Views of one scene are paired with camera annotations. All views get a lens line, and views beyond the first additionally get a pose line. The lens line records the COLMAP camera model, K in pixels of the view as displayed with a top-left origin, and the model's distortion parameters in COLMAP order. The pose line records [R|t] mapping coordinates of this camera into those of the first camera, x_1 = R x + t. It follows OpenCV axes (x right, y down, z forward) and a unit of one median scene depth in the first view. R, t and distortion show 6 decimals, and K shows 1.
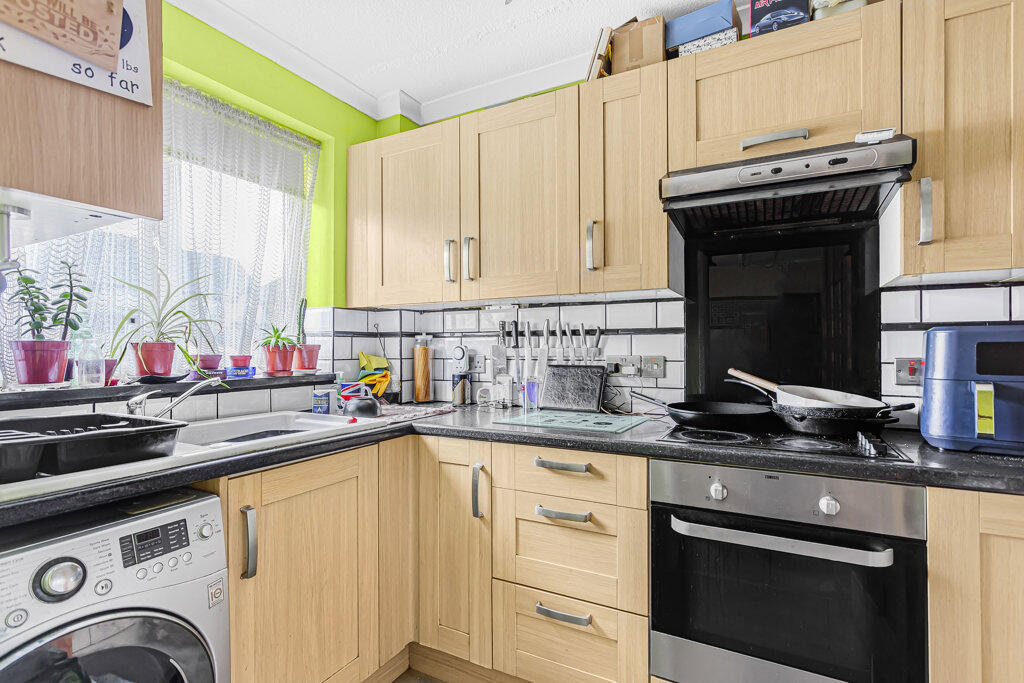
lens RADIAL K [[499.1, 0, 511.0], [0, 499.1, 347.5], [0, 0, 1]] dist [0.017106, 0.002245]
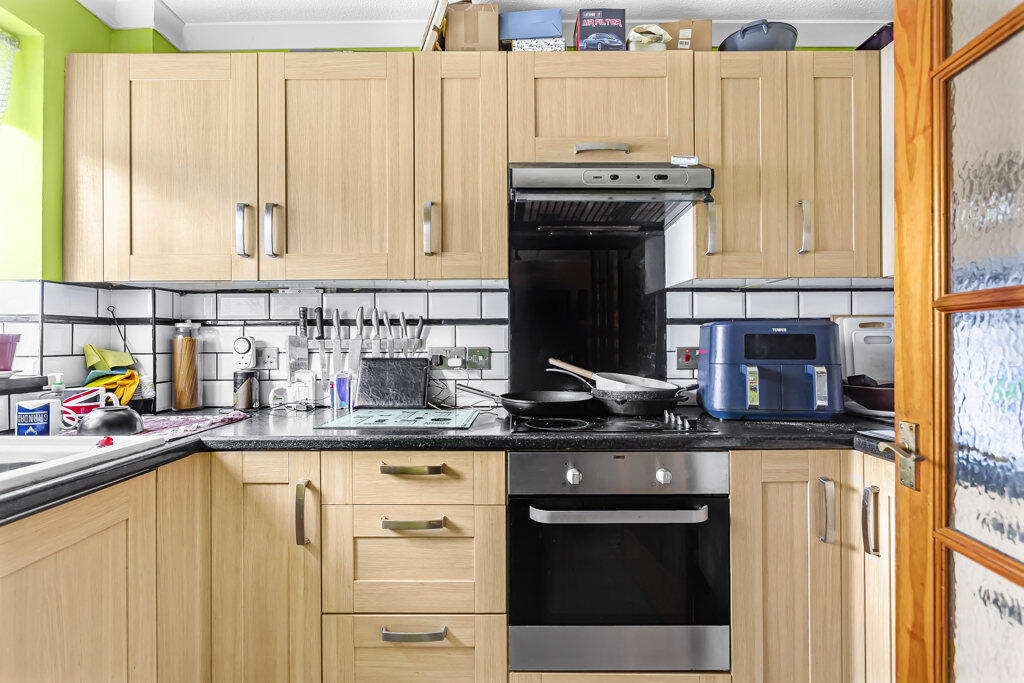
lens RADIAL K [[517.3, 0, 509.6], [0, 517.3, 337.5], [0, 0, 1]] dist [0.007347, 0.002047]
pose [[0.885095, 0.000495, 0.465409, -0.160380], [0.000463, 0.999998, -0.001945, 0.000235], [-0.465409, 0.001937, 0.885093, 0.084343]]
